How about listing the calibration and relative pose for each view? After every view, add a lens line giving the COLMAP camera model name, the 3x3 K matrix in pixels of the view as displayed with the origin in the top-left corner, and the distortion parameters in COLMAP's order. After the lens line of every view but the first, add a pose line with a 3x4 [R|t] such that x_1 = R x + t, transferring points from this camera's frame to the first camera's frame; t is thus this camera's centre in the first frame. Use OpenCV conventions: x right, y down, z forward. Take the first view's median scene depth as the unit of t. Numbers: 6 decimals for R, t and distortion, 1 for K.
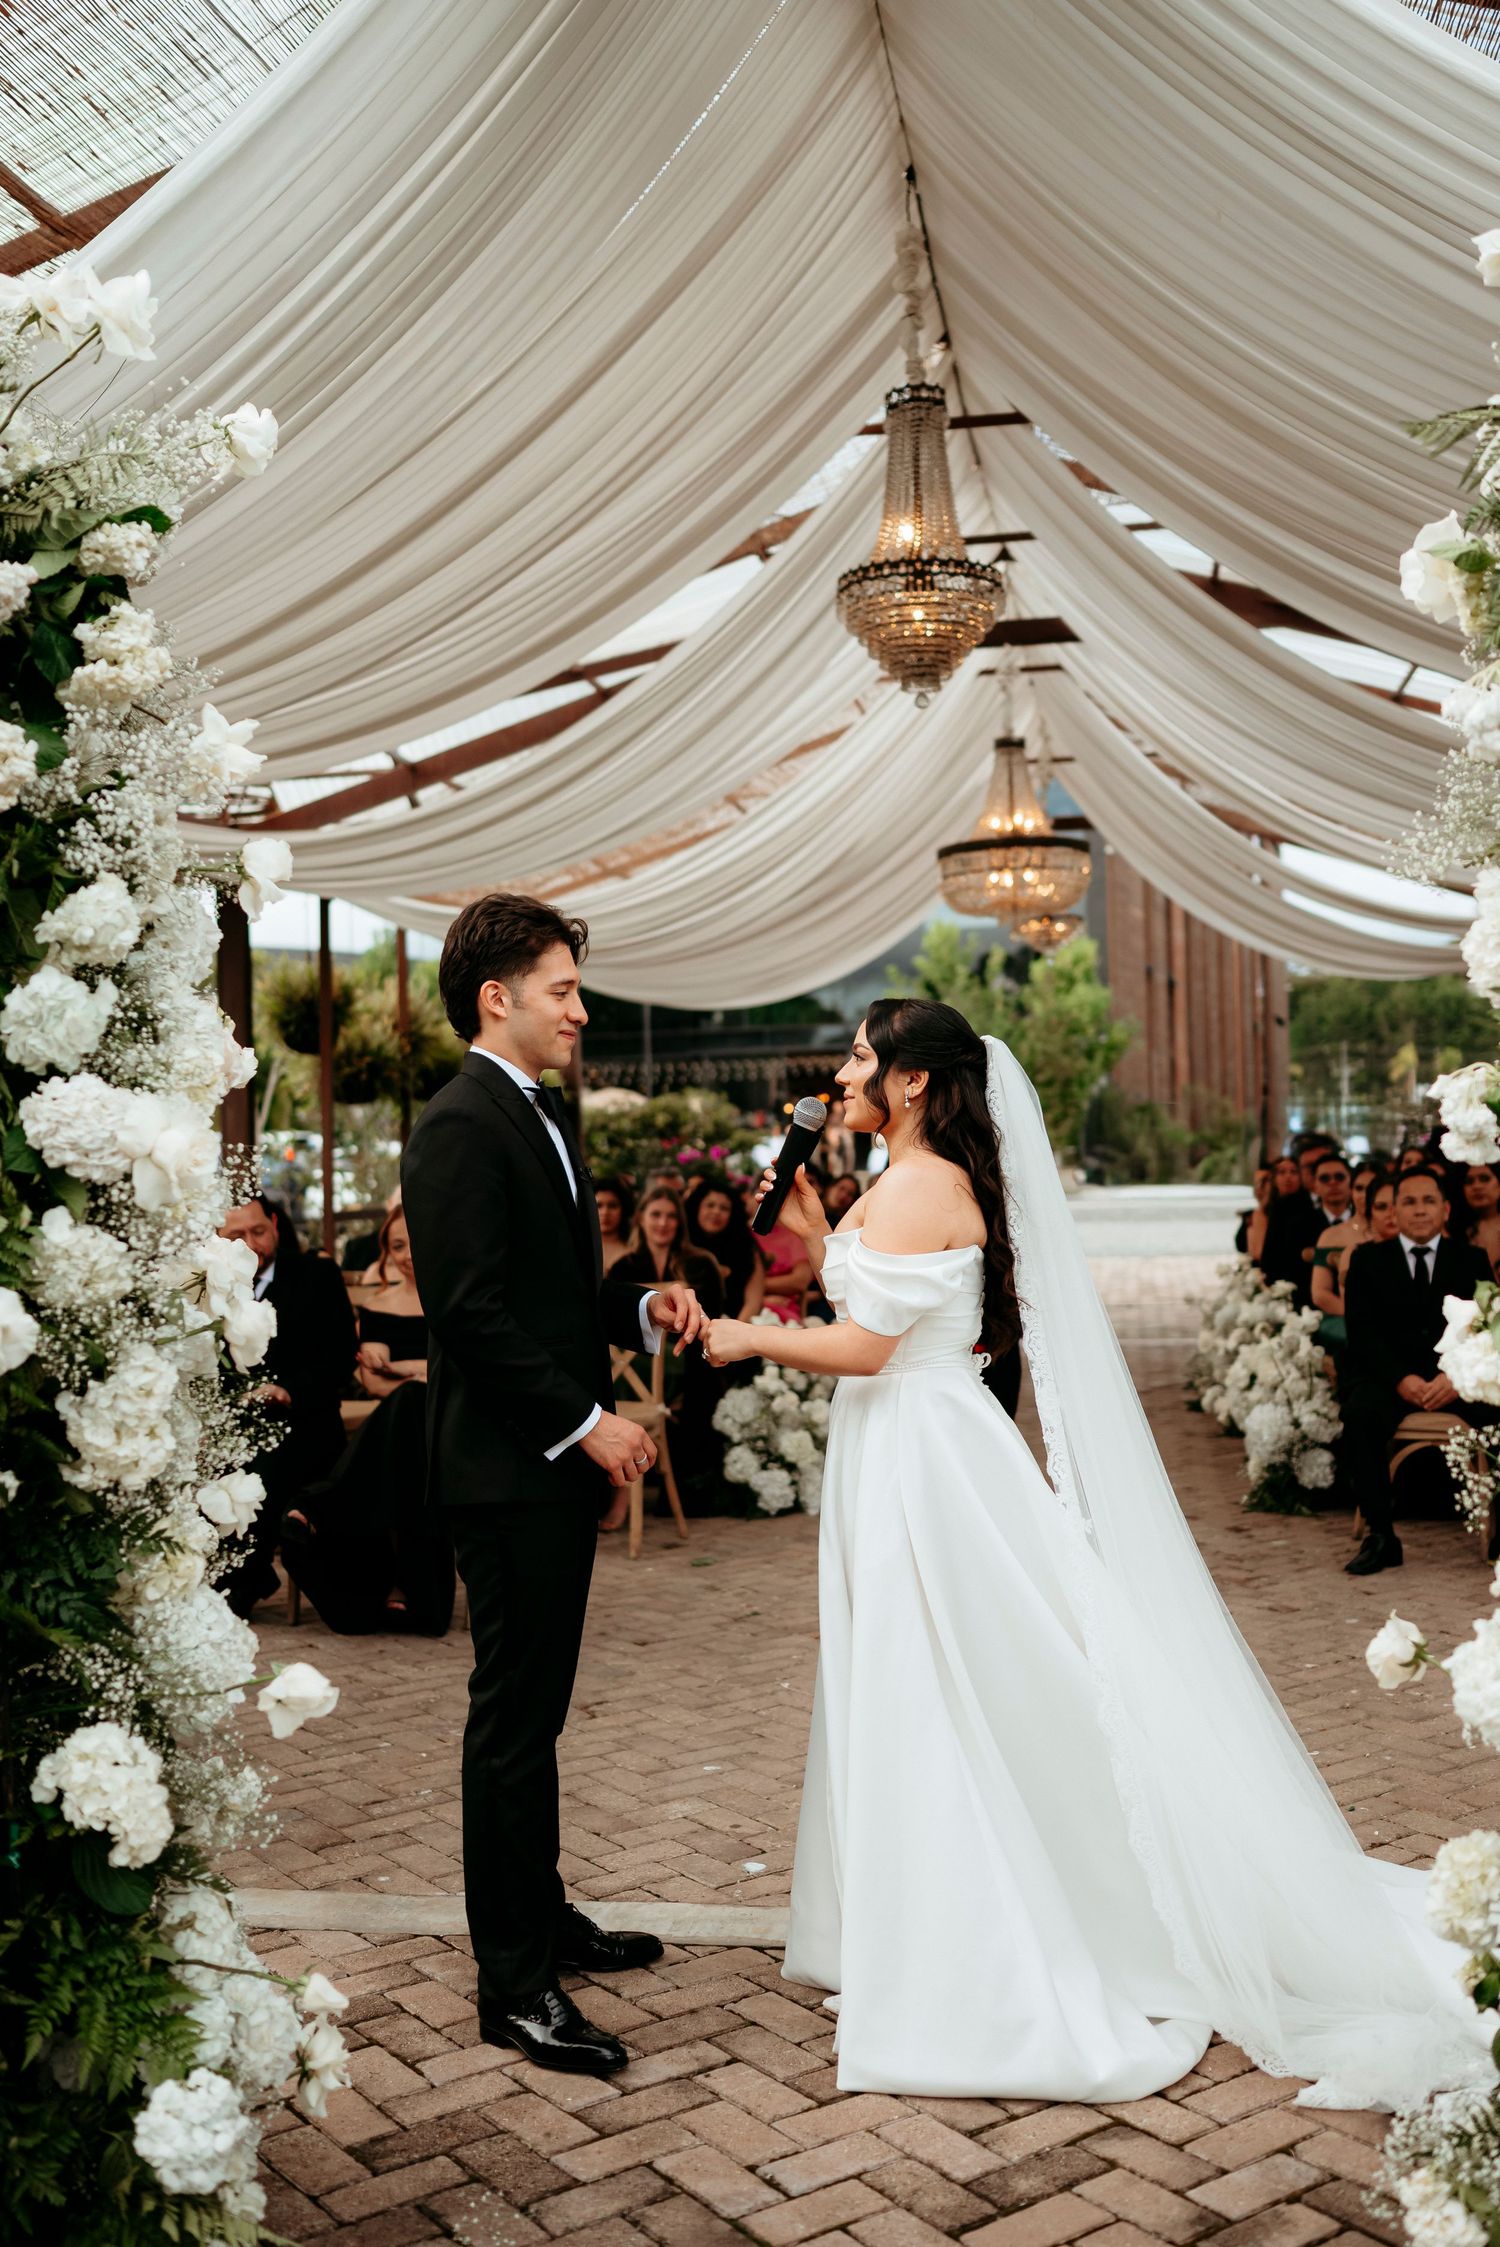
lens RADIAL K [[1999.1, 0, 763.0], [0, 1999.1, 1182.7], [0, 0, 1]] dist [-0.007535, 0.002502]
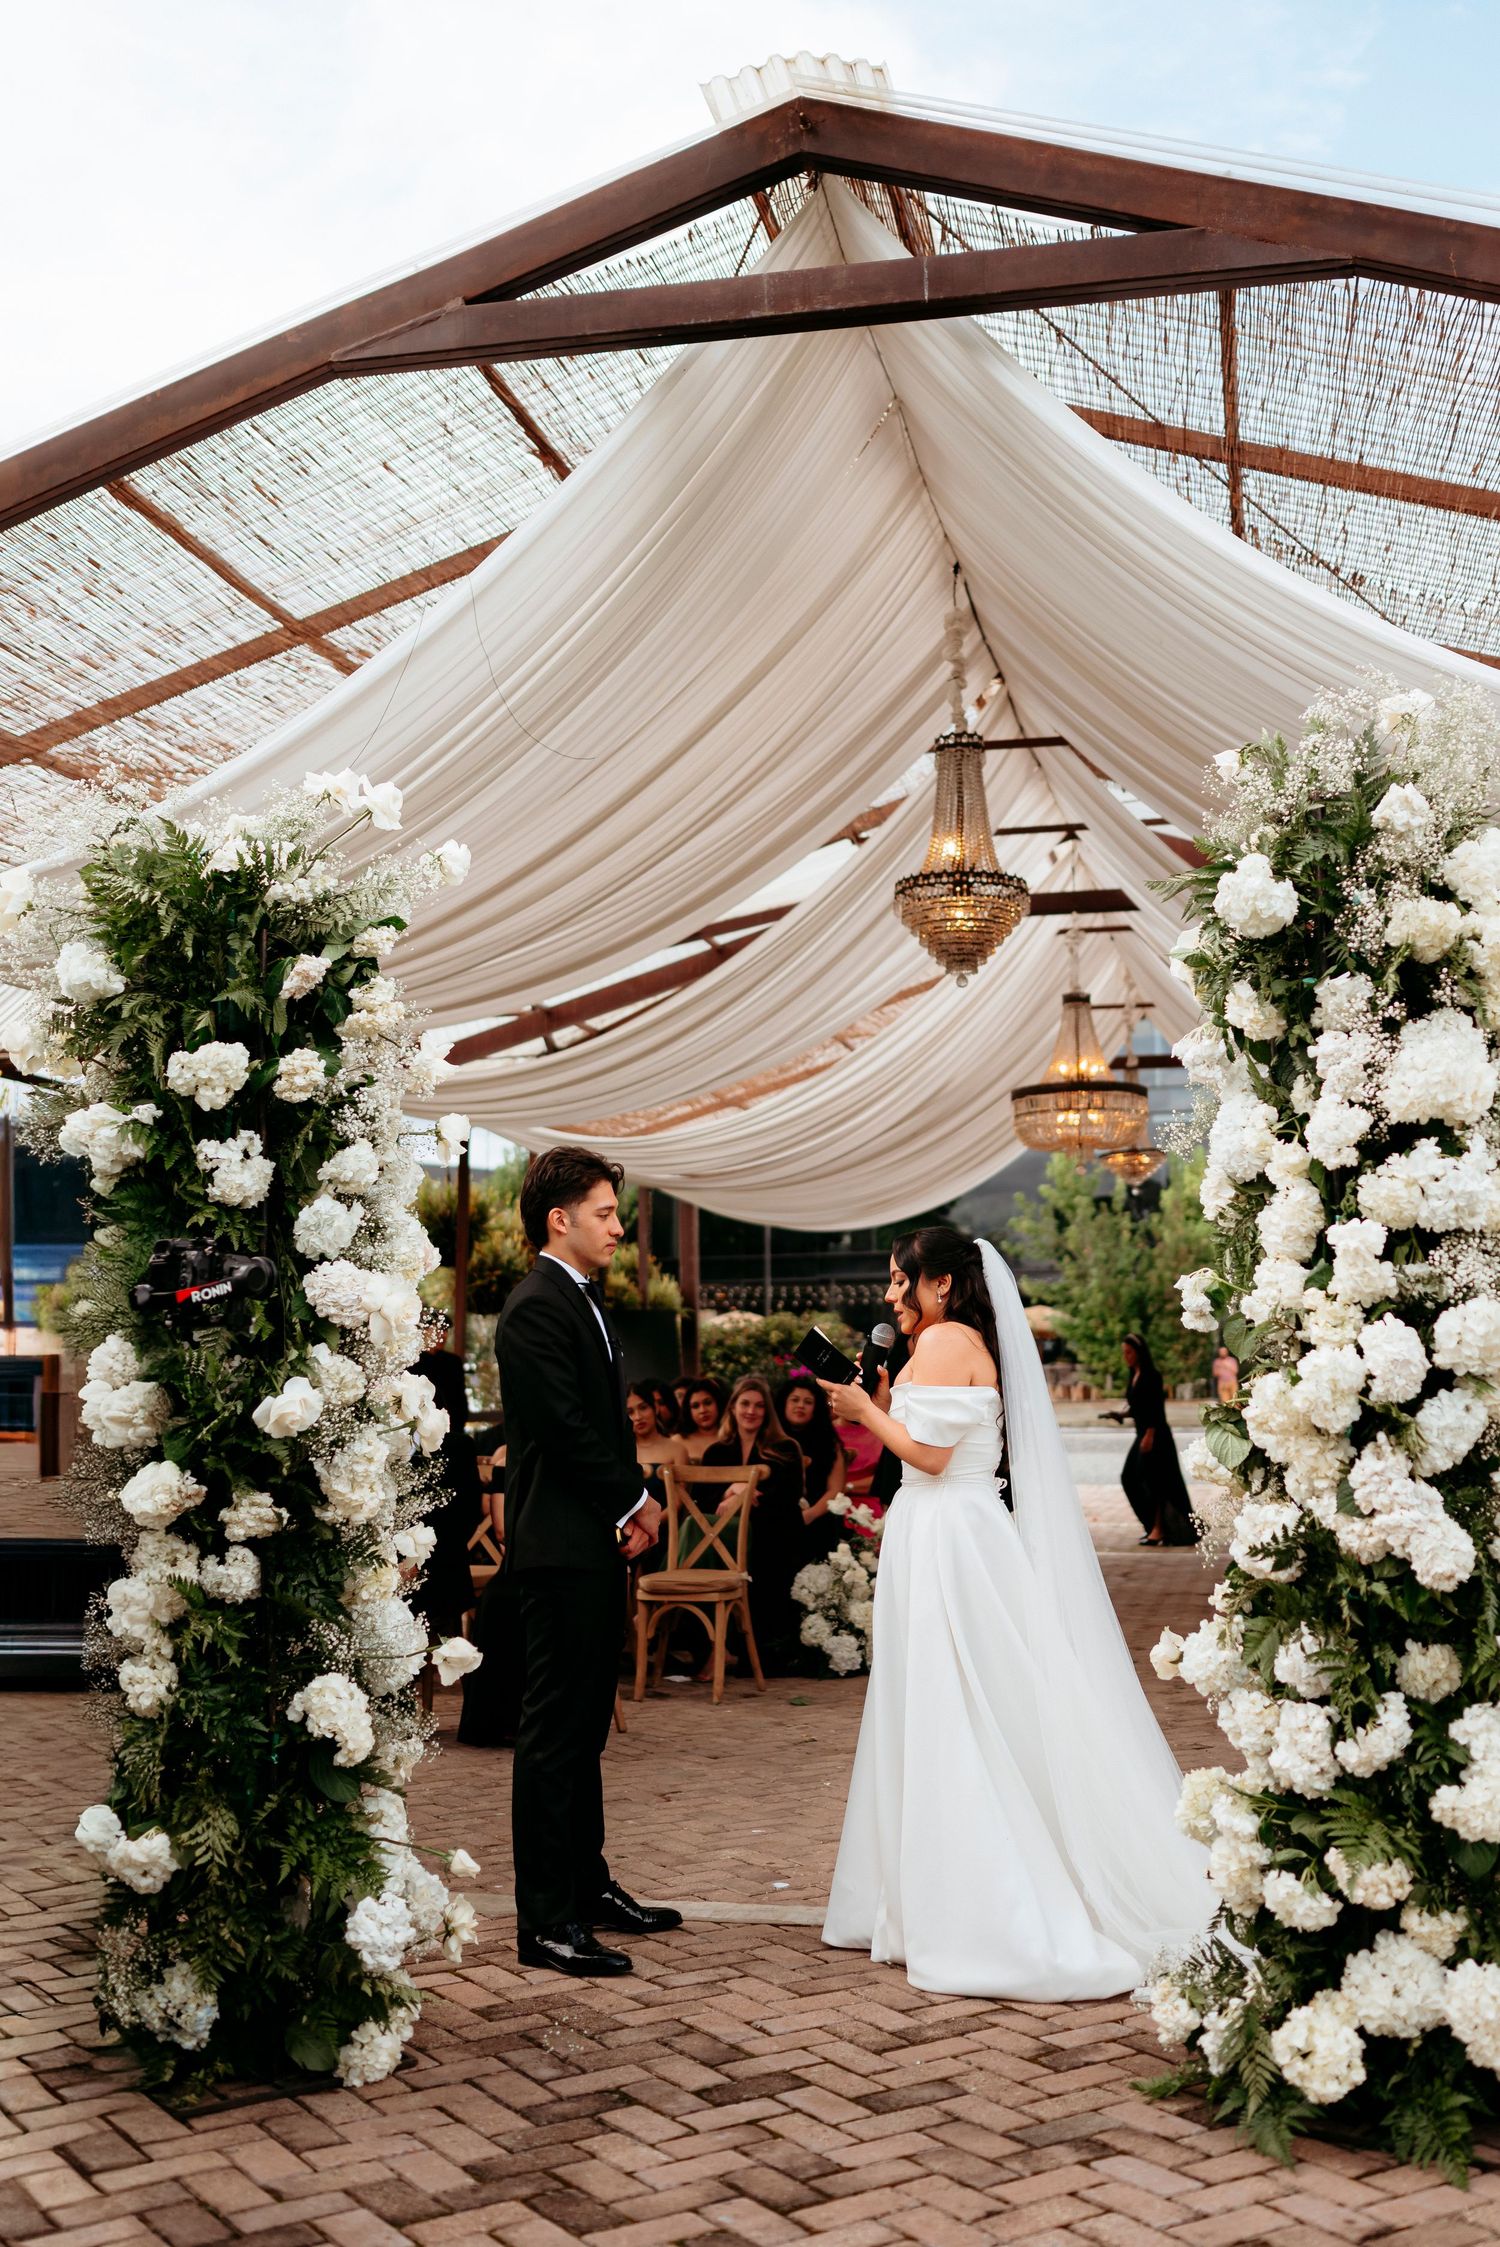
lens RADIAL K [[1999.1, 0, 763.0], [0, 1999.1, 1182.7], [0, 0, 1]] dist [-0.007535, 0.002502]
pose [[0.997942, 0.014305, -0.062505, 0.061122], [-0.021152, 0.993674, -0.110293, 0.032617], [0.060532, 0.111388, 0.991932, -0.356075]]
